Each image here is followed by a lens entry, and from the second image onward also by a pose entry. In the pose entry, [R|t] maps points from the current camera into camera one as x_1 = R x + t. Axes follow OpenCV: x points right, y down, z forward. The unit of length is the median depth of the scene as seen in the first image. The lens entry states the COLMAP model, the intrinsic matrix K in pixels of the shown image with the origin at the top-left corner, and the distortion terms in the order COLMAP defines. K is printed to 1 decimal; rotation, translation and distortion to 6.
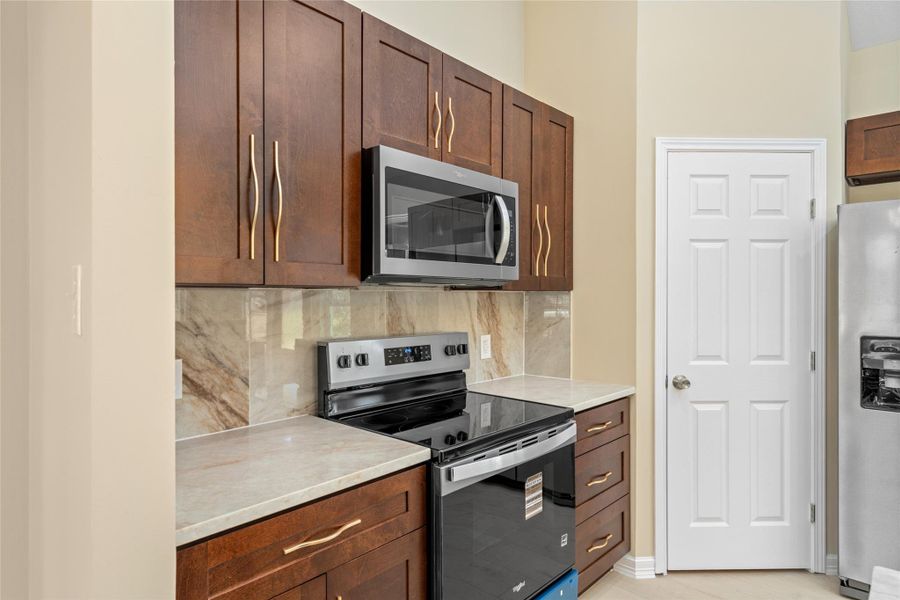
lens RADIAL K [[512.6, 0, 449.4], [0, 512.6, 295.2], [0, 0, 1]] dist [0.004461, -0.000573]
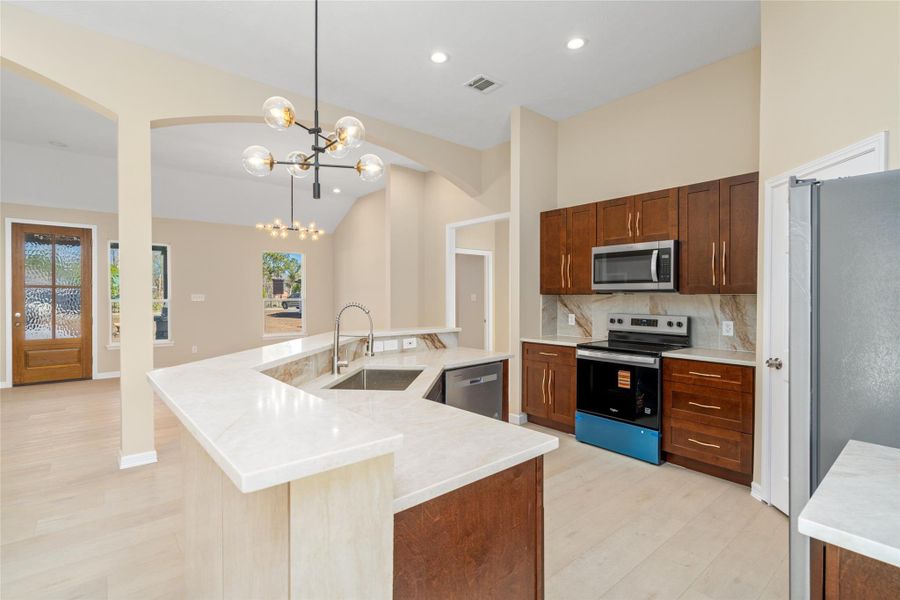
lens RADIAL K [[406.4, 0, 449.6], [0, 406.4, 298.3], [0, 0, 1]] dist [-0.000077, -0.000006]
pose [[-0.127261, 0.002668, -0.991866, 1.974005], [-0.000182, 0.999996, 0.002714, 0.002075], [0.991869, 0.000526, -0.127260, 0.388638]]
